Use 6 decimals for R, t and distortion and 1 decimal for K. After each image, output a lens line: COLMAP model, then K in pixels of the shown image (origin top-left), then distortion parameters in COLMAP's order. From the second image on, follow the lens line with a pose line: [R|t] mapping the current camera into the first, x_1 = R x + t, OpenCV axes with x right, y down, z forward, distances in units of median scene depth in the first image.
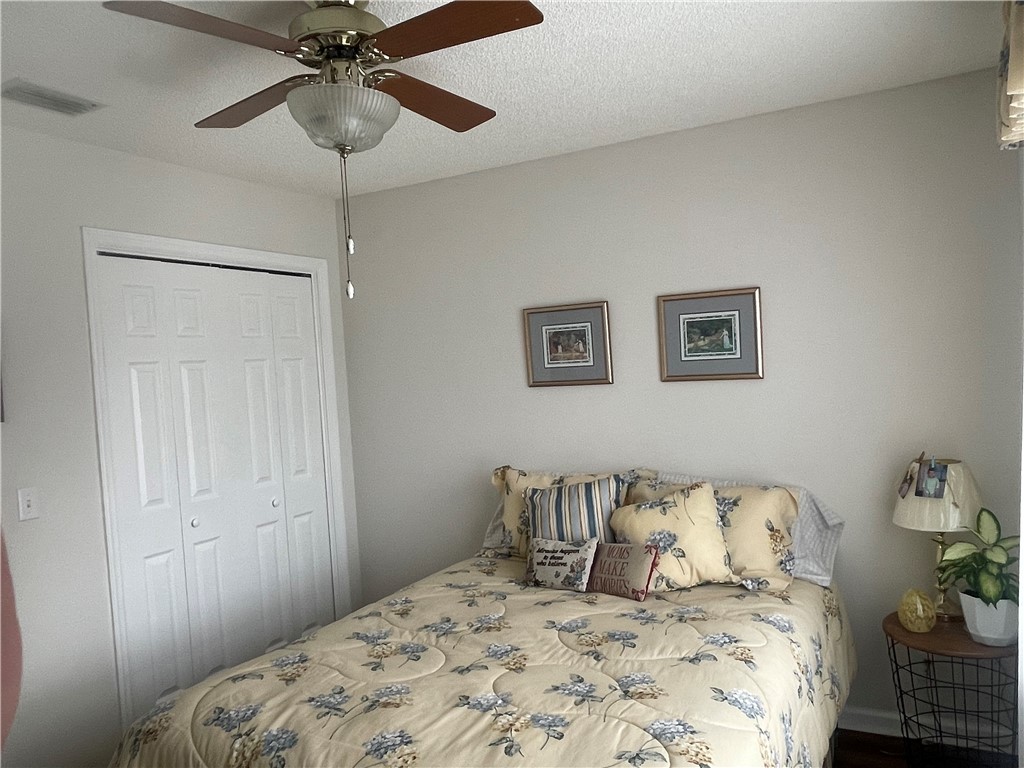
lens RADIAL K [[768.1, 0, 505.5], [0, 768.1, 387.6], [0, 0, 1]] dist [0.030775, -0.072477]
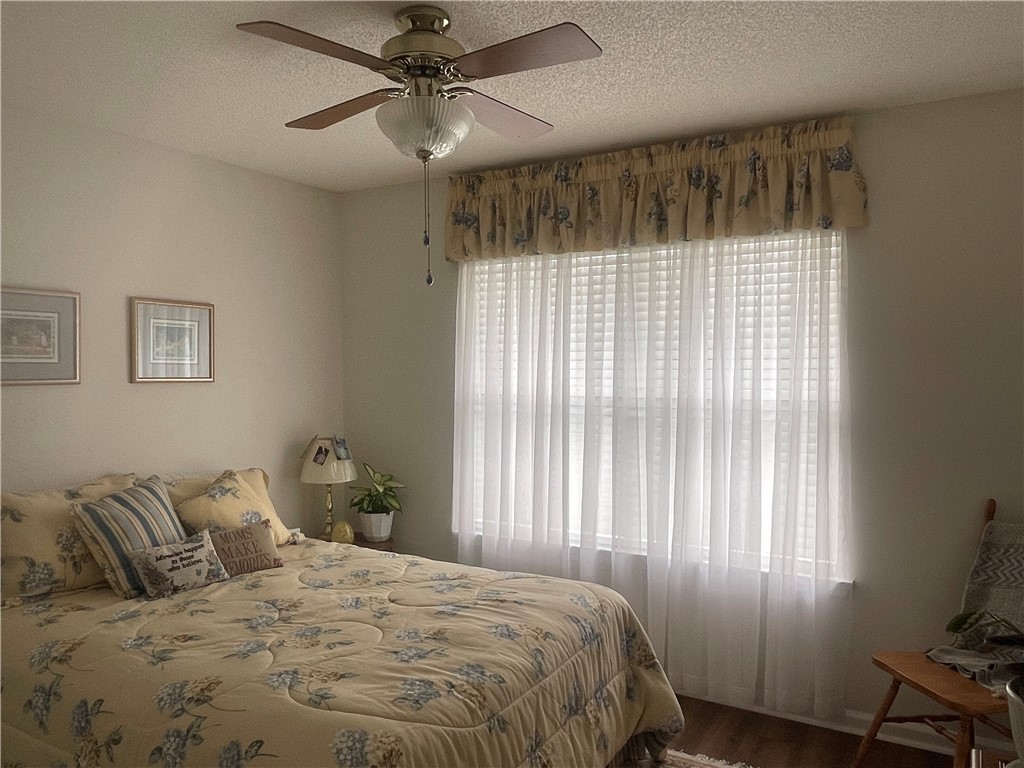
lens RADIAL K [[768.1, 0, 505.5], [0, 768.1, 387.6], [0, 0, 1]] dist [0.030775, -0.072477]
pose [[0.032813, 0.030424, 0.998998, -1.001268], [0.029184, 0.999081, -0.031385, 0.055986], [-0.999035, 0.030184, 0.031895, 0.632585]]
